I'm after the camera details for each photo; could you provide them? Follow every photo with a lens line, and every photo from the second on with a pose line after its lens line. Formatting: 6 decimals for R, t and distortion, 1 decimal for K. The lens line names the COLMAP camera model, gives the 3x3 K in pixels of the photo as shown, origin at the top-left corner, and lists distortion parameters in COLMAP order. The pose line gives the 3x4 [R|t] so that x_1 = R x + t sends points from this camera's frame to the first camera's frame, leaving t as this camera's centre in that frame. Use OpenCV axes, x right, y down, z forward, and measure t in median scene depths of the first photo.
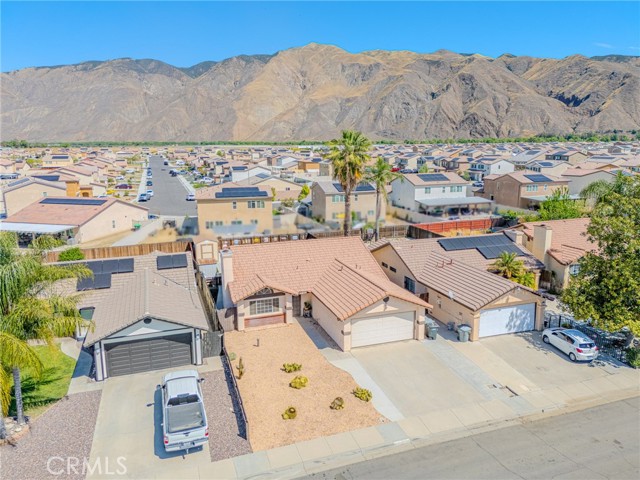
lens RADIAL K [[481.6, 0, 323.0], [0, 481.6, 243.1], [0, 0, 1]] dist [0.060056, -0.046460]
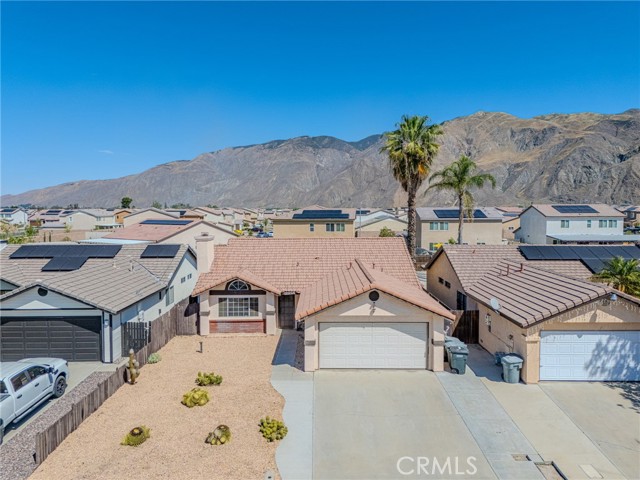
lens RADIAL K [[481.6, 0, 320.7], [0, 481.6, 236.1], [0, 0, 1]] dist [0.060056, -0.046460]
pose [[0.943369, 0.022617, -0.330975, 0.129321], [-0.073034, 0.987355, -0.140696, 0.062177], [0.323607, 0.156901, 0.933092, 0.168613]]
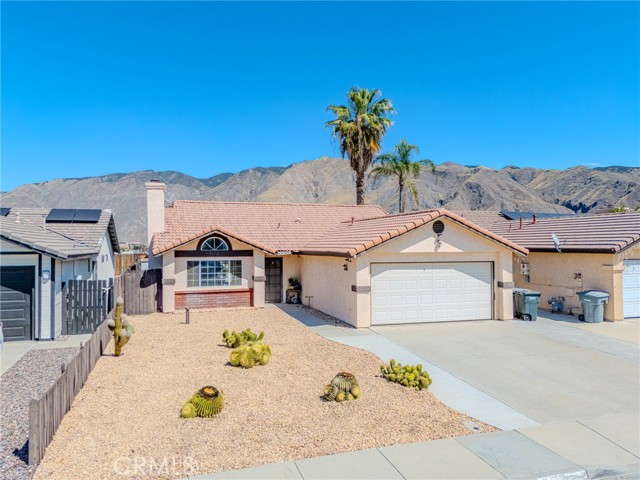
lens RADIAL K [[481.6, 0, 322.5], [0, 481.6, 245.9], [0, 0, 1]] dist [0.060056, -0.046460]
pose [[0.999689, 0.001626, -0.024881, 0.009530], [-0.006916, 0.976792, -0.214080, 0.115269], [0.023956, 0.214185, 0.976499, 0.233895]]
